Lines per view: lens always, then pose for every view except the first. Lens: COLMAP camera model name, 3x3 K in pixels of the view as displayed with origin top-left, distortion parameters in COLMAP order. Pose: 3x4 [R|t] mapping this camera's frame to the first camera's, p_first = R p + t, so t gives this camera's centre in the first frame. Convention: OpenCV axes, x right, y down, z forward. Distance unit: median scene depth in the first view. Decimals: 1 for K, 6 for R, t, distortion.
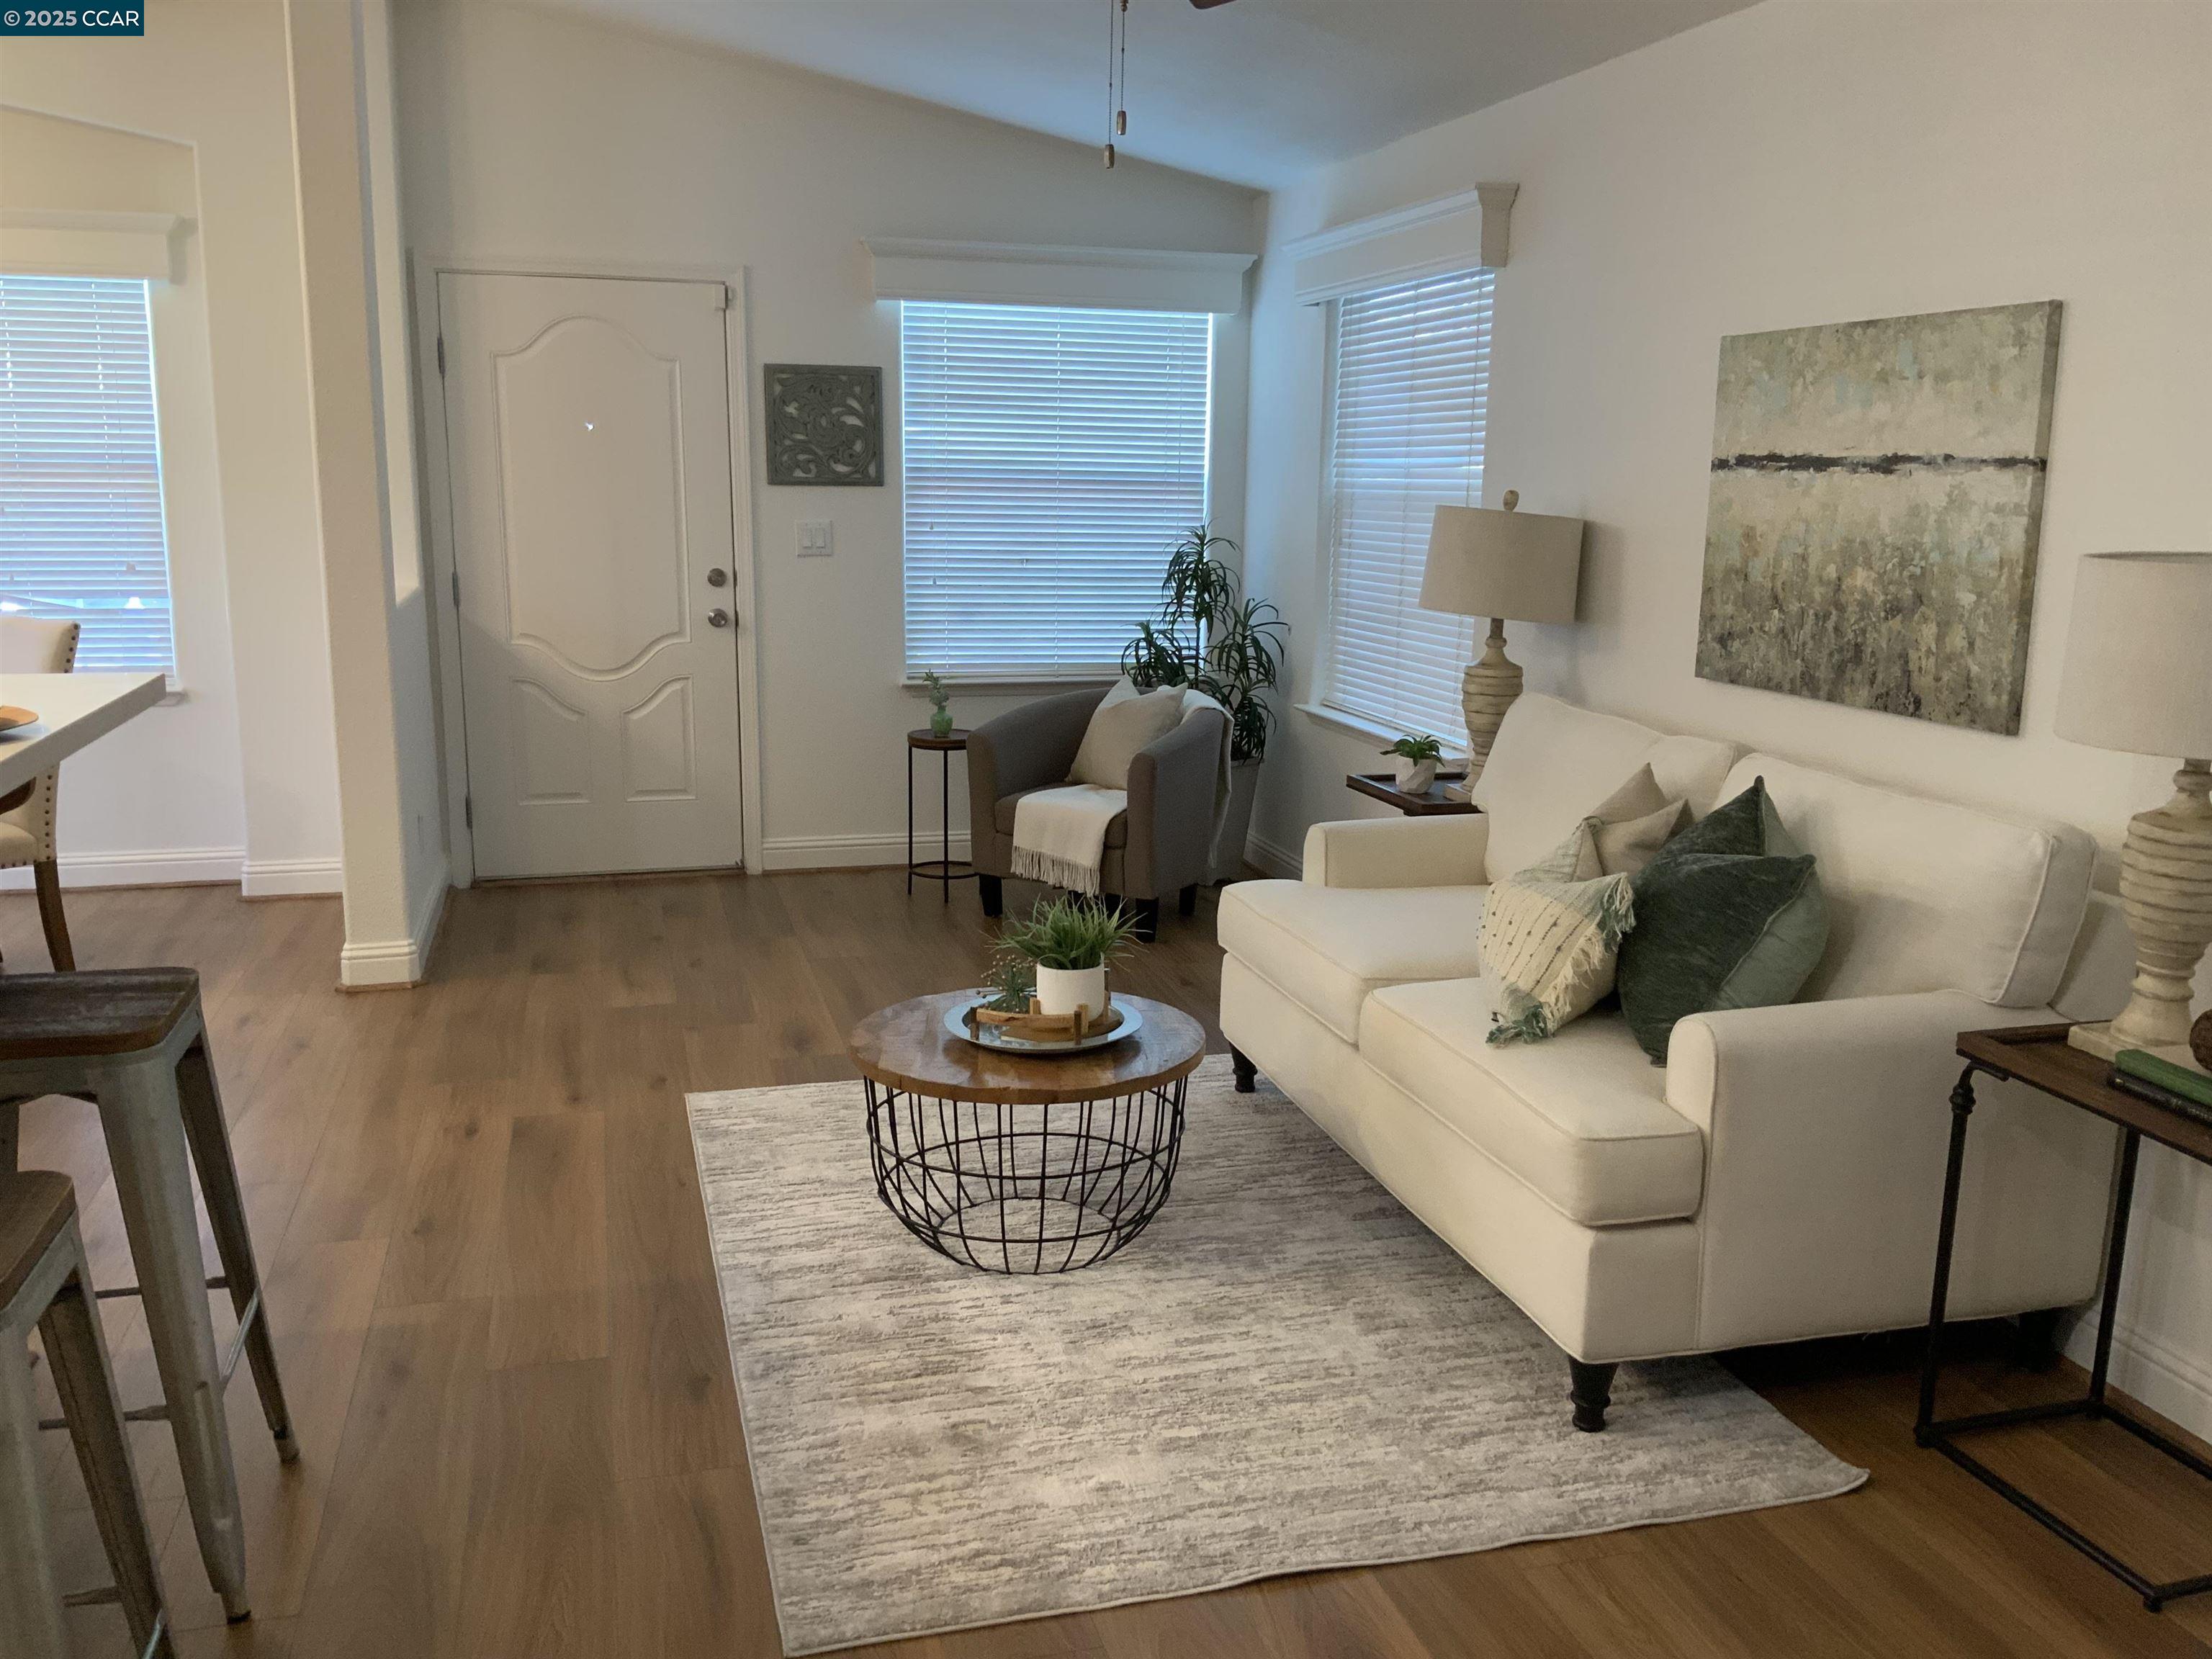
lens RADIAL K [[1819.7, 0, 1102.2], [0, 1819.7, 821.7], [0, 0, 1]] dist [0.116150, -0.237932]
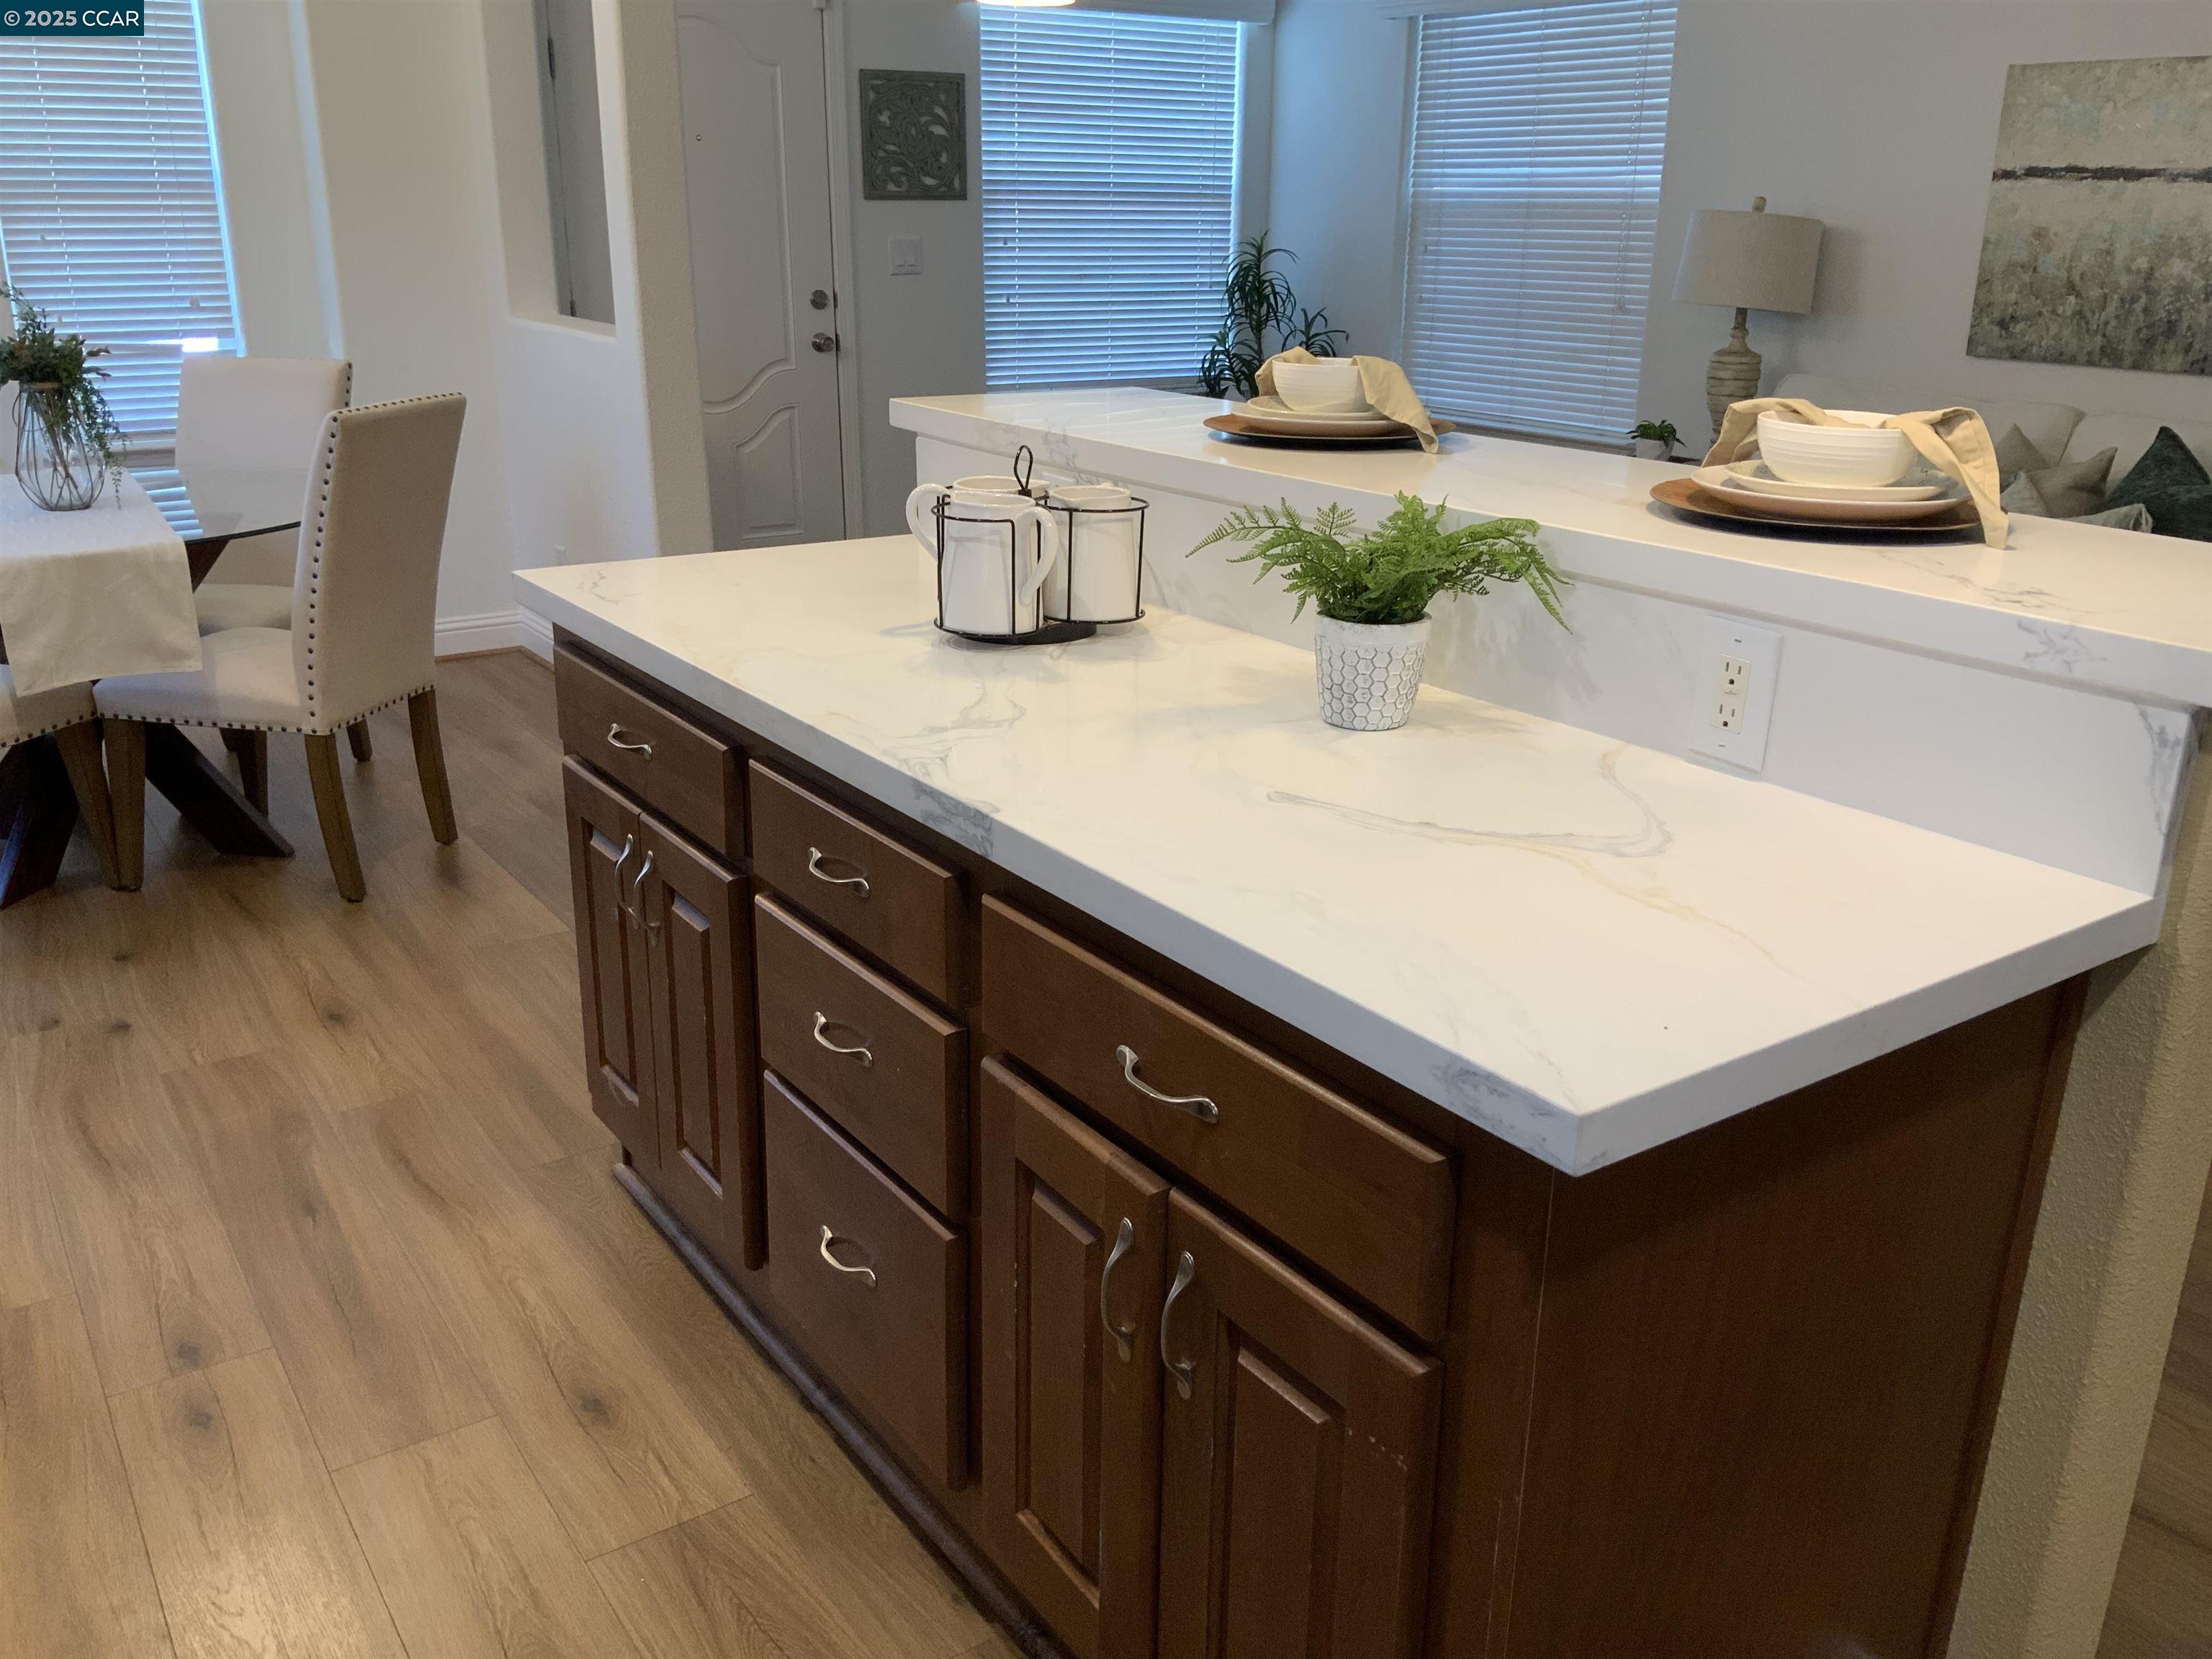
lens RADIAL K [[1846.1, 0, 1097.4], [0, 1846.1, 857.7], [0, 0, 1]] dist [0.032458, -0.056540]
pose [[0.945078, -0.115351, 0.305814, -0.568105], [0.065608, 0.983560, 0.168241, 0.003755], [-0.320193, -0.138937, 0.937109, -0.015045]]
